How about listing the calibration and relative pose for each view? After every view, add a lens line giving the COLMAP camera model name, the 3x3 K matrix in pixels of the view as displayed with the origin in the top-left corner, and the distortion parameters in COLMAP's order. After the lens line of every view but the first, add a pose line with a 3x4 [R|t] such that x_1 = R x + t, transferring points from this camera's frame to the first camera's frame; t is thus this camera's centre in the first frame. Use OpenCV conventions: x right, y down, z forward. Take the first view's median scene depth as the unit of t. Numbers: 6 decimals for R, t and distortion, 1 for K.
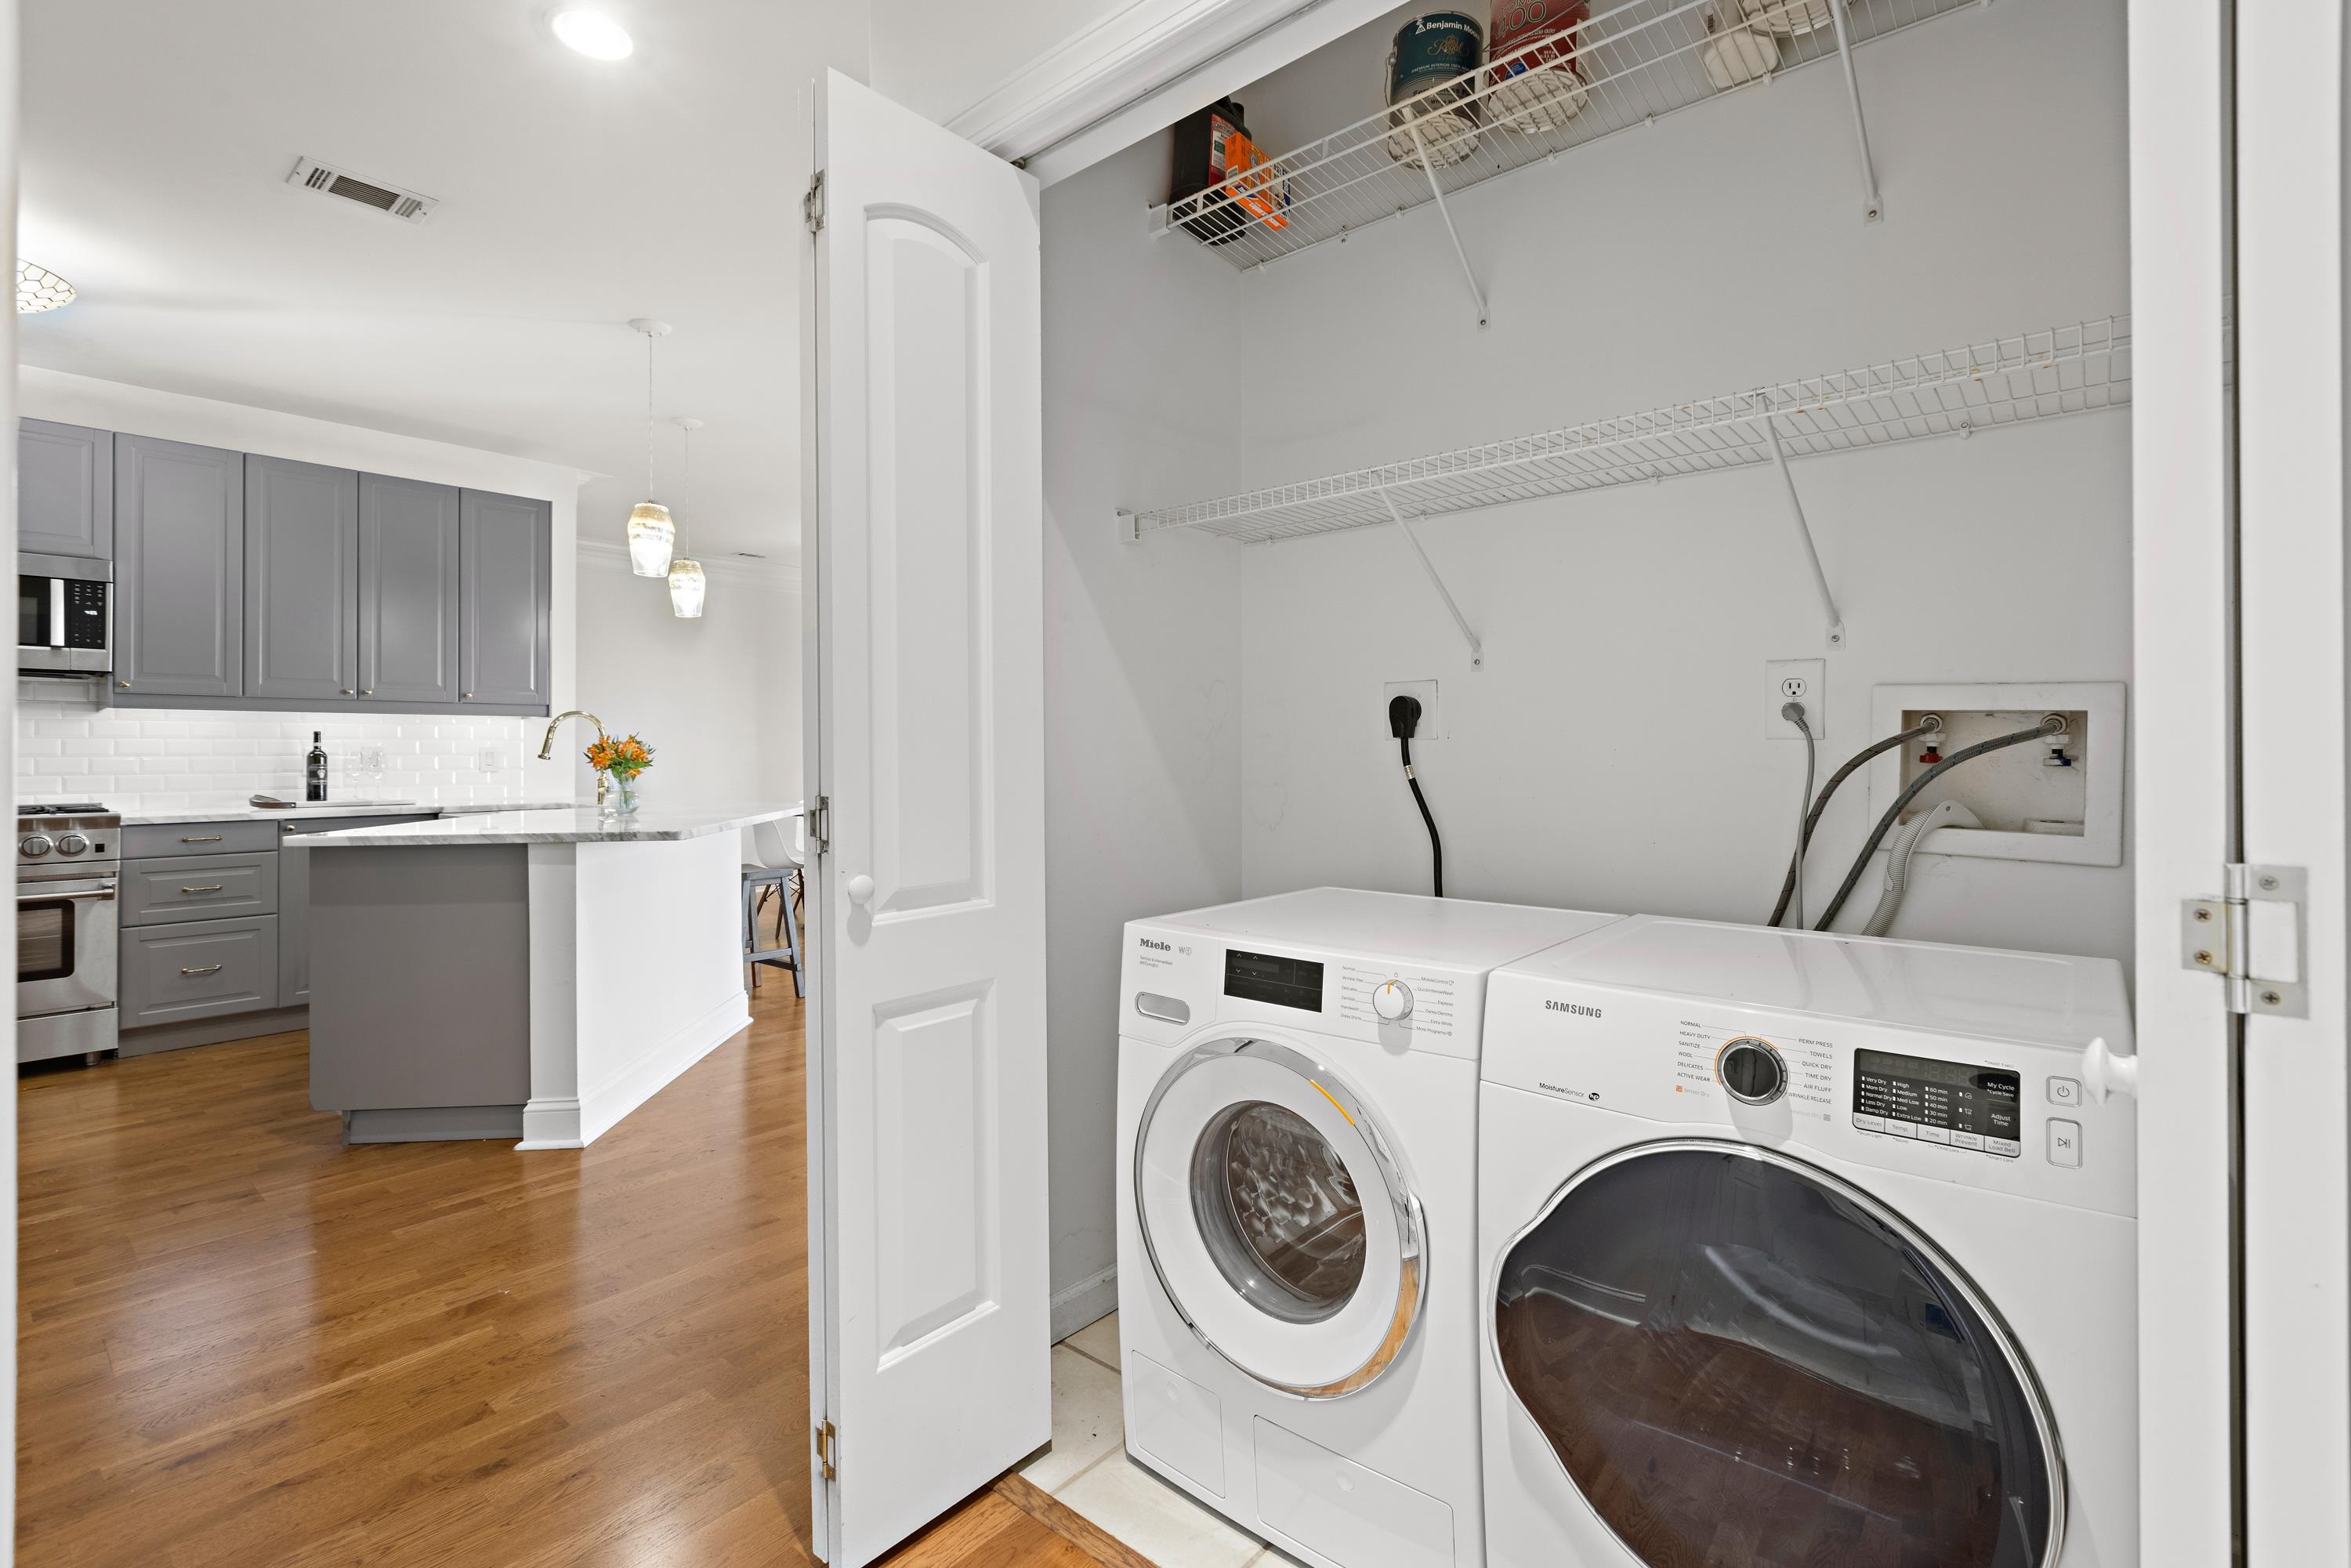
lens RADIAL K [[1057.5, 0, 1167.2], [0, 1057.5, 773.5], [0, 0, 1]] dist [-0.003194, -0.000565]
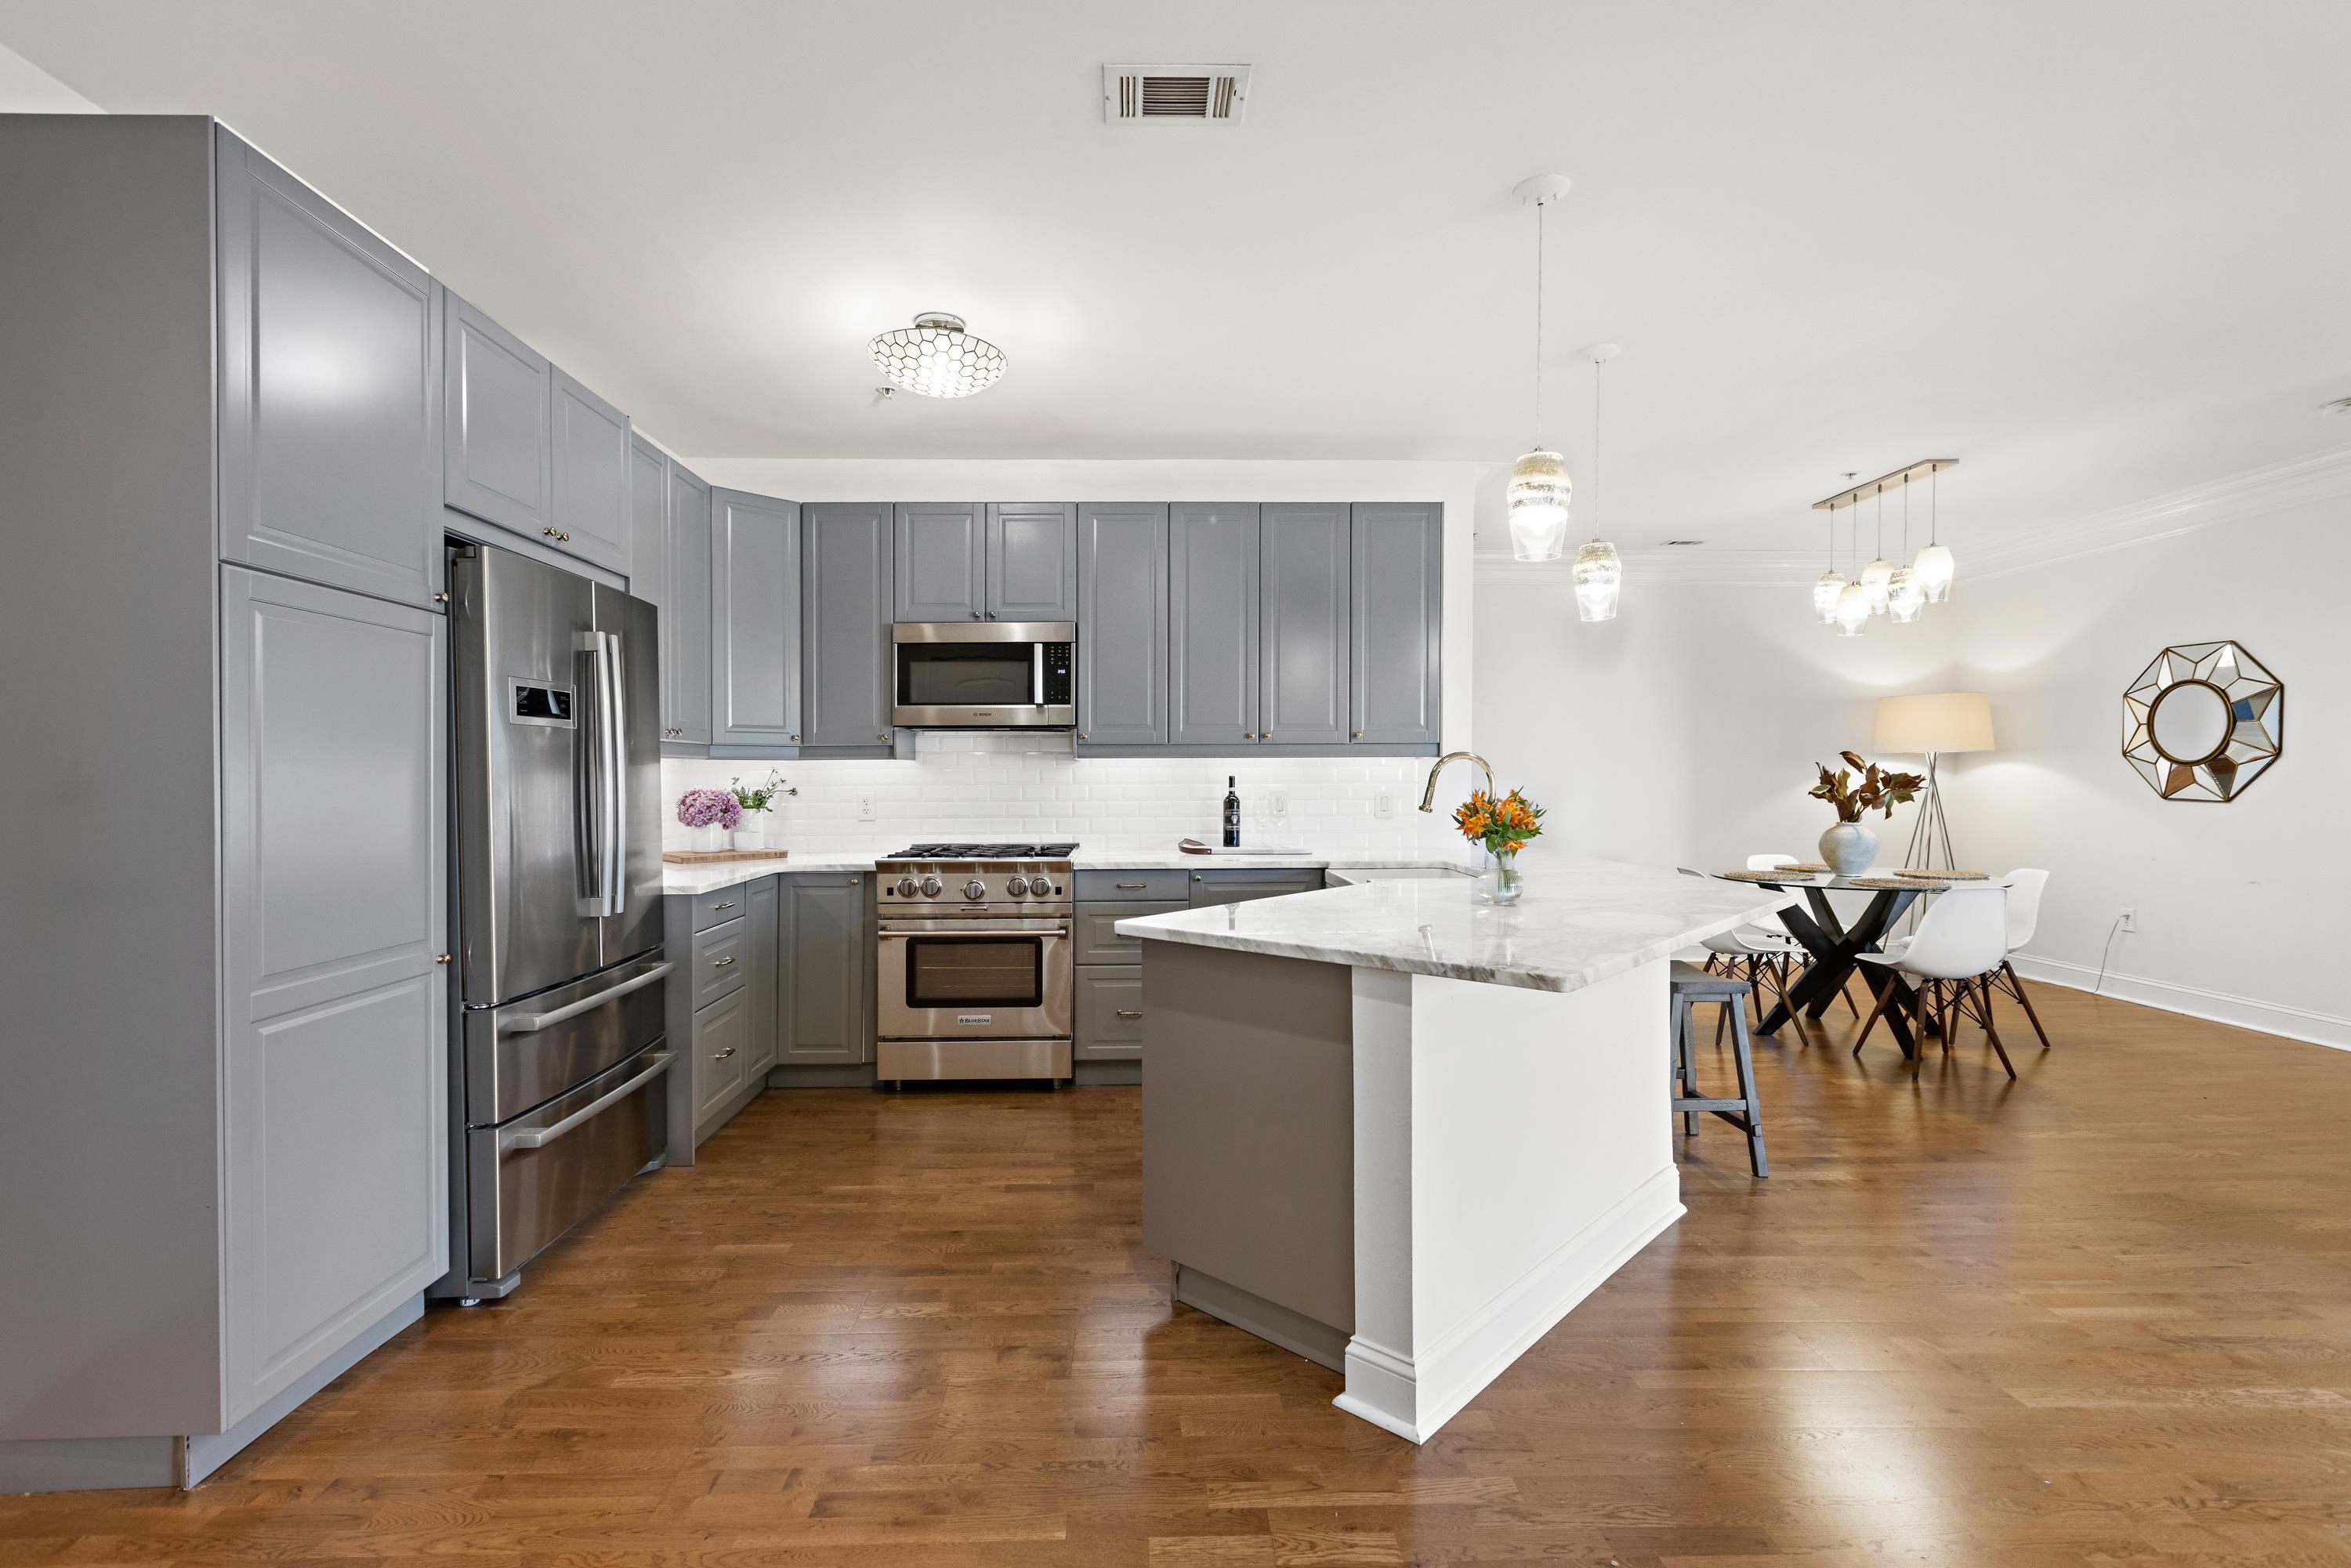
lens RADIAL K [[1090.2, 0, 1175.5], [0, 1090.2, 784.0], [0, 0, 1]] dist [0.005329, 0.000426]
pose [[0.690679, 0.003785, -0.723151, -0.125442], [-0.010421, 0.999935, -0.004720, -0.032613], [0.723086, 0.010796, 0.690674, 0.308043]]
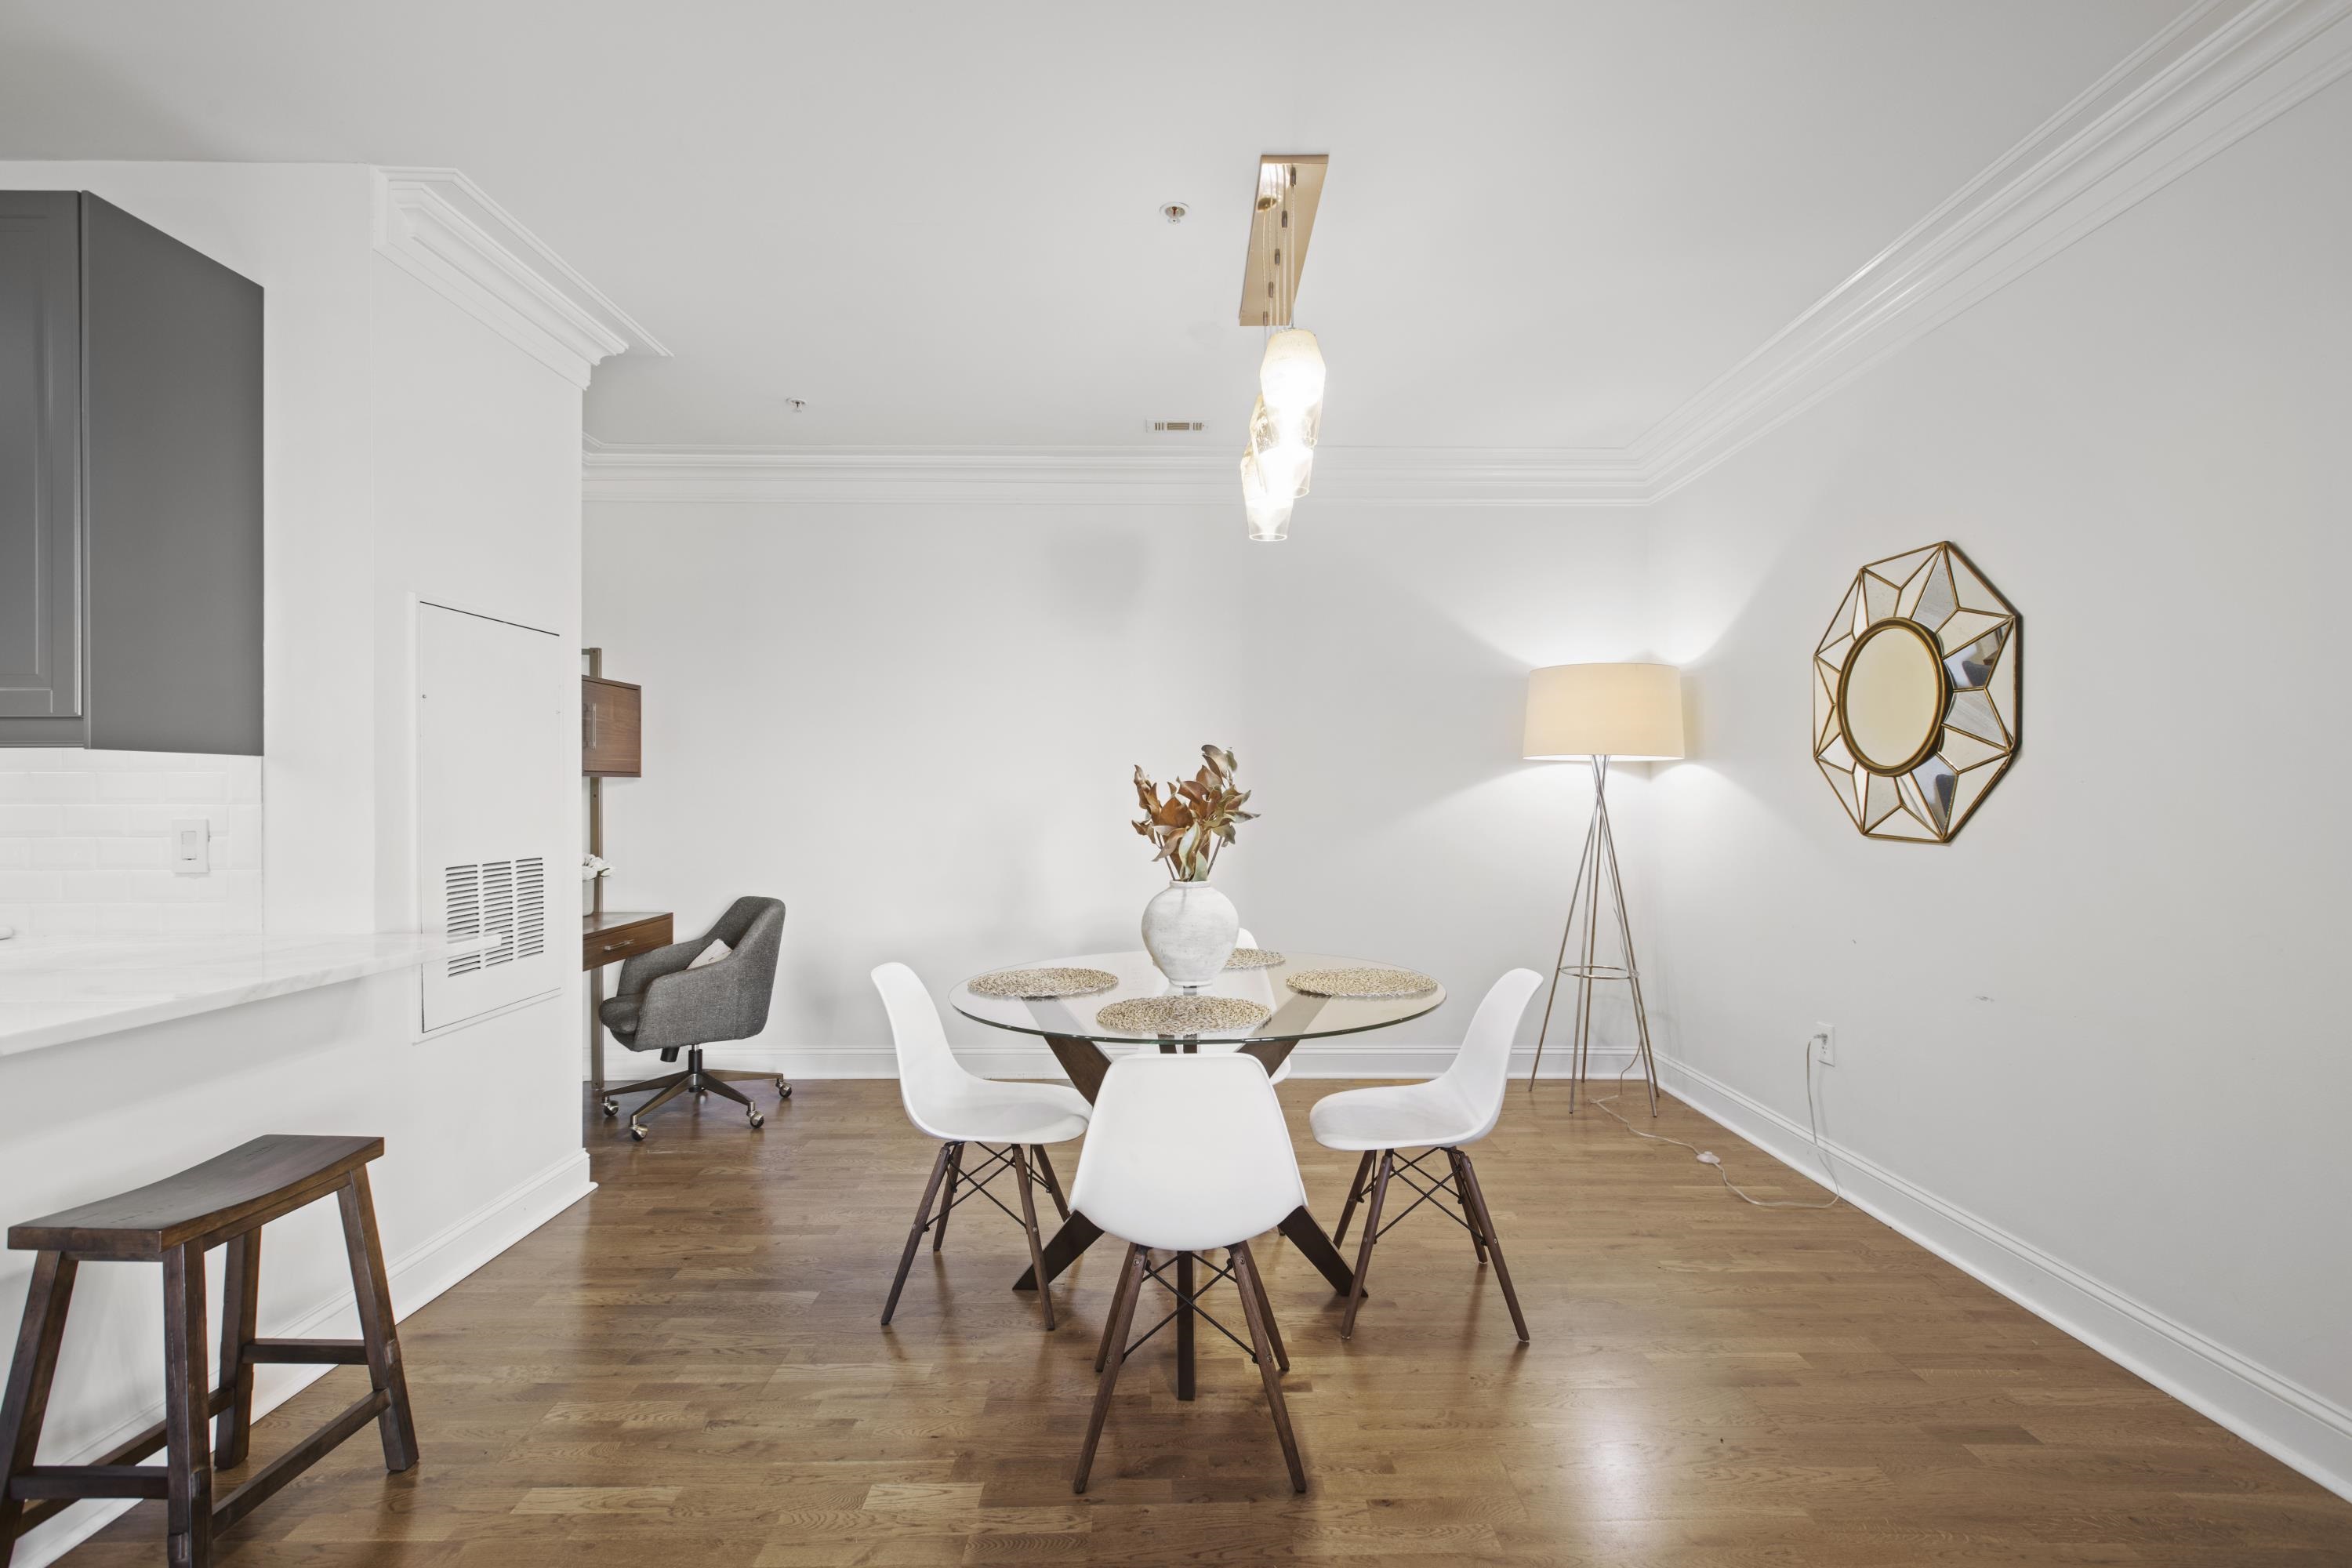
lens RADIAL K [[1057.9, 0, 1167.7], [0, 1057.9, 773.5], [0, 0, 1]] dist [-0.003194, -0.000565]
pose [[0.660301, -0.015785, -0.750835, -0.020565], [-0.010124, 0.999501, -0.029916, -0.050438], [0.750933, 0.027355, 0.659812, 1.353636]]
